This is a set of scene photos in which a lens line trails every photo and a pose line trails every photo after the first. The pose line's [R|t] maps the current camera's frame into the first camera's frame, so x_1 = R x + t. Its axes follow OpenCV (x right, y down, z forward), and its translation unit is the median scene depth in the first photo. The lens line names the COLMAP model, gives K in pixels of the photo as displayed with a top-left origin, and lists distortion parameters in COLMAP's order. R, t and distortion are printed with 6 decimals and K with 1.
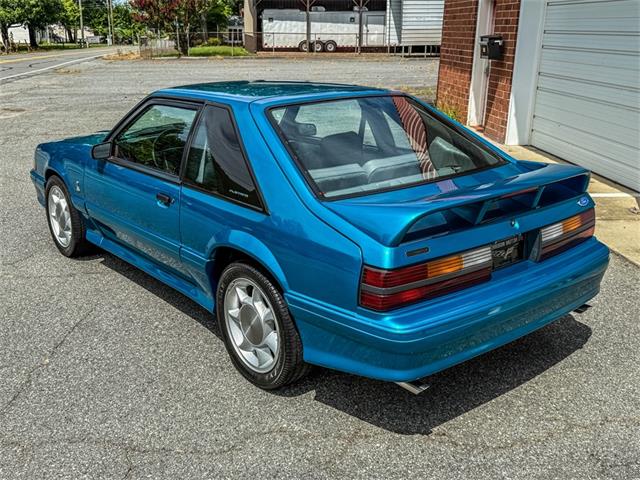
lens RADIAL K [[685.2, 0, 319.9], [0, 685.2, 245.7], [0, 0, 1]] dist [0.077331, 0.000000]
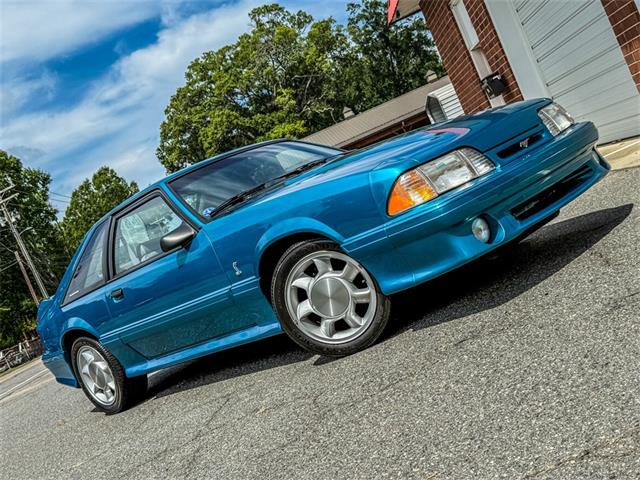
lens RADIAL K [[798.9, 0, 309.3], [0, 798.9, 237.0], [0, 0, 1]] dist [0.092637, 0.000000]
pose [[0.904727, -0.410797, -0.112758, 0.046122], [0.369020, 0.888017, -0.274318, 0.135417], [0.212820, 0.206573, 0.955005, -0.136091]]
